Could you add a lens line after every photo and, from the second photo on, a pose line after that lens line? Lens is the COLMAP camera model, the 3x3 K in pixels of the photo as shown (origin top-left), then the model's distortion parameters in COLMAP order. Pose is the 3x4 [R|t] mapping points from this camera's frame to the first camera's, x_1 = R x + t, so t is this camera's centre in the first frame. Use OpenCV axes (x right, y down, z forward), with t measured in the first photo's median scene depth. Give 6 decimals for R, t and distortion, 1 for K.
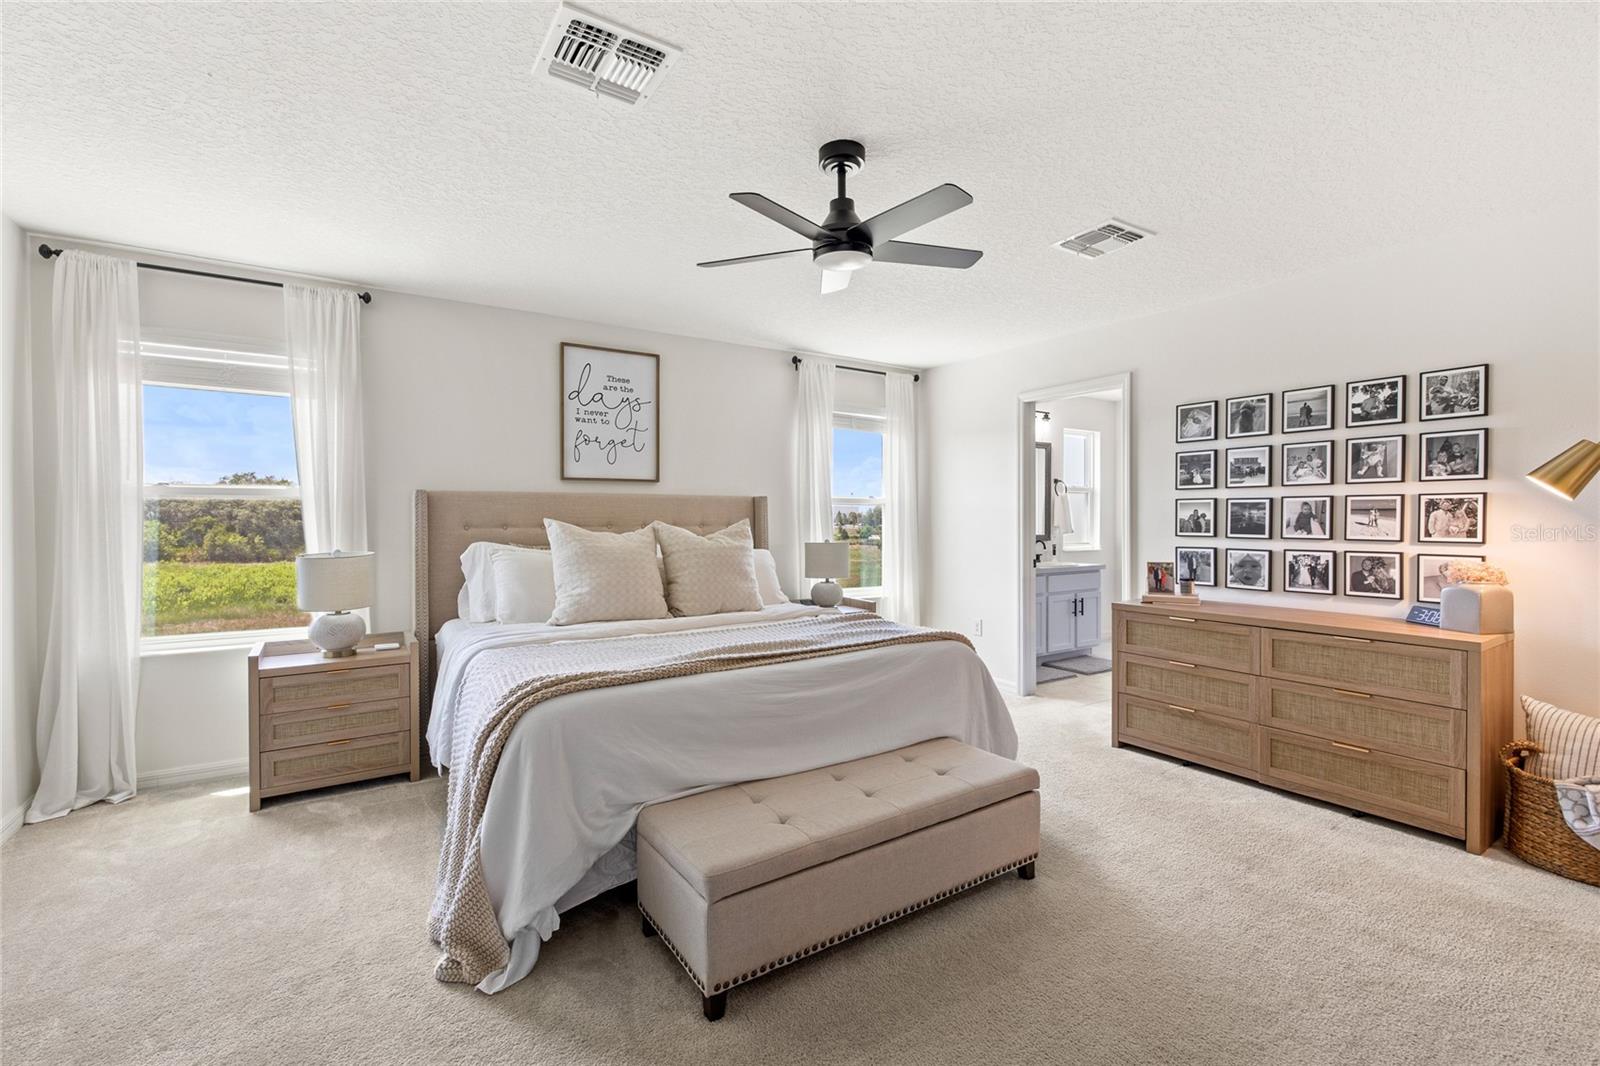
lens RADIAL K [[697.2, 0, 789.6], [0, 697.2, 527.6], [0, 0, 1]] dist [-0.000493, 0.000185]
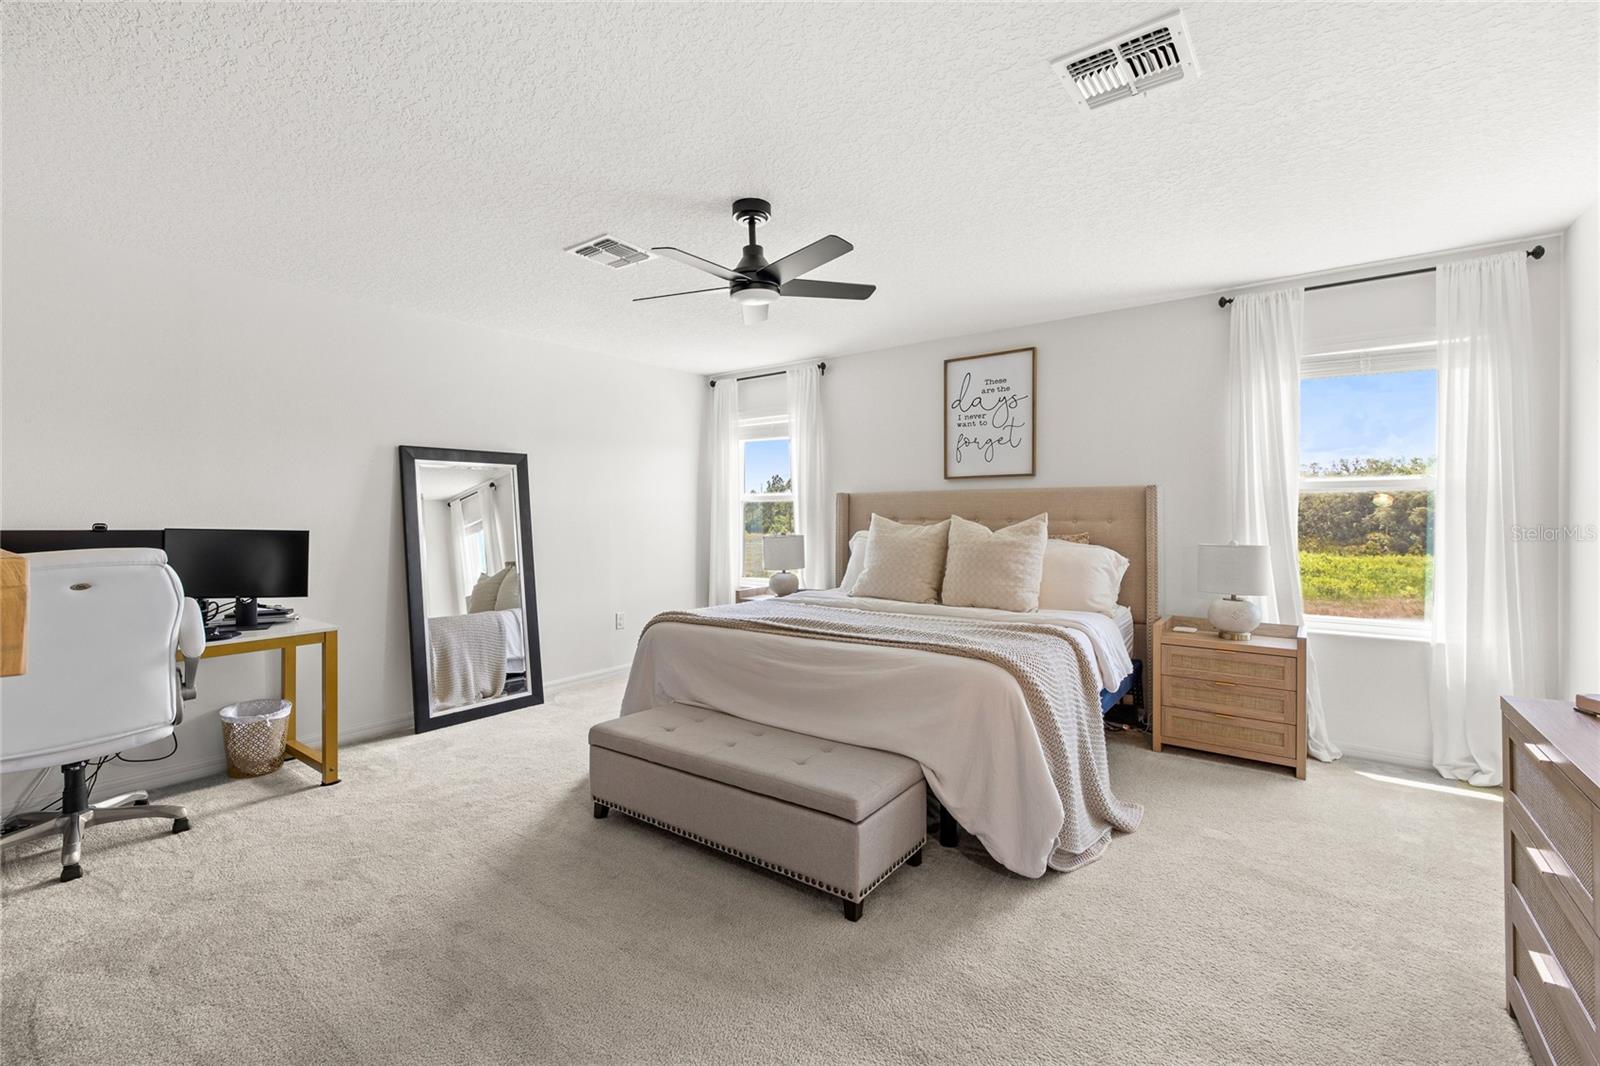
lens RADIAL K [[693.2, 0, 782.8], [0, 693.2, 518.9], [0, 0, 1]] dist [0.000815, 0.000184]
pose [[0.333602, 0.009586, -0.942665, 0.658056], [-0.009275, 0.999933, 0.006886, -0.007907], [0.942668, 0.006445, 0.333669, 0.356380]]
